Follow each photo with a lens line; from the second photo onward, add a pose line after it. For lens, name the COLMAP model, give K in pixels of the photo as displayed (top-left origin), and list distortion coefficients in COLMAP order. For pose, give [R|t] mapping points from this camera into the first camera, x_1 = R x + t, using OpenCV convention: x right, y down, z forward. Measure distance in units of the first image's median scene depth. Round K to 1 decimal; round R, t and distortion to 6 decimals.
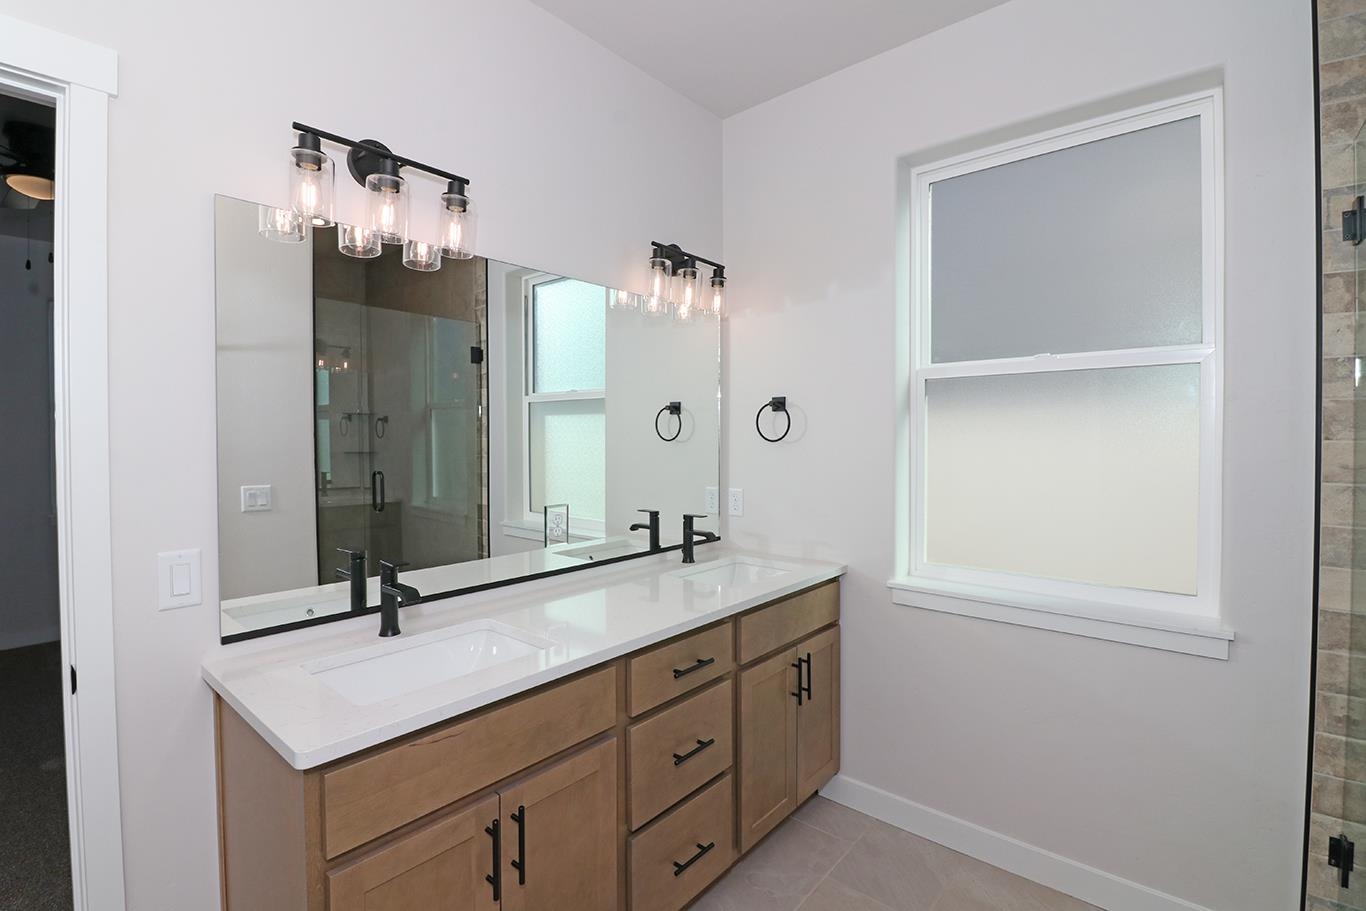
lens RADIAL K [[630.7, 0, 688.2], [0, 630.7, 448.0], [0, 0, 1]] dist [0.020730, -0.019982]
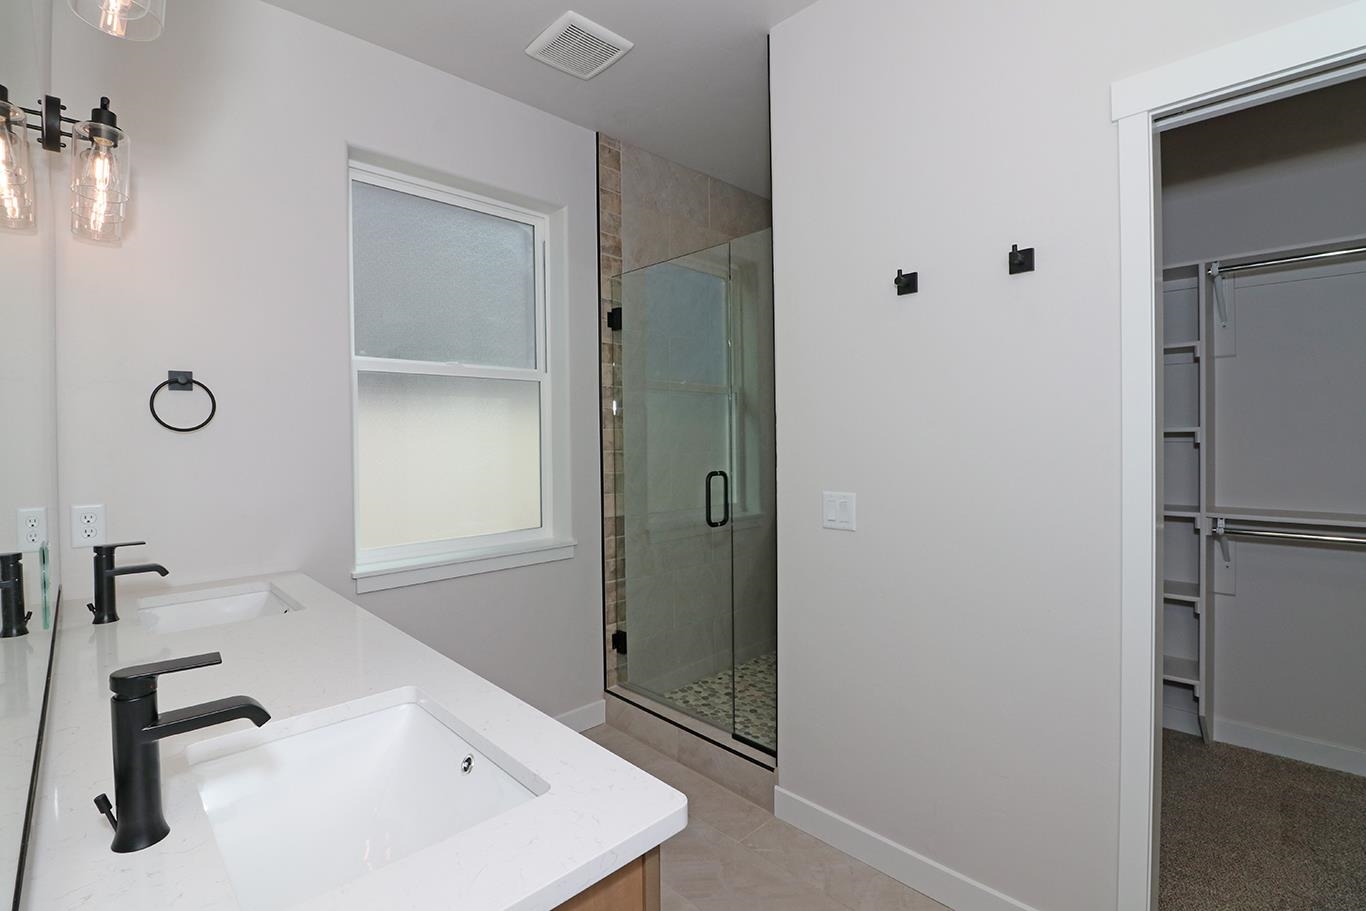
lens RADIAL K [[630.7, 0, 688.2], [0, 630.7, 448.0], [0, 0, 1]] dist [0.020730, -0.019982]
pose [[0.096730, -0.013750, 0.995216, -0.806618], [0.034182, 0.999361, 0.010485, 0.032160], [-0.994724, 0.033005, 0.097138, 0.510938]]
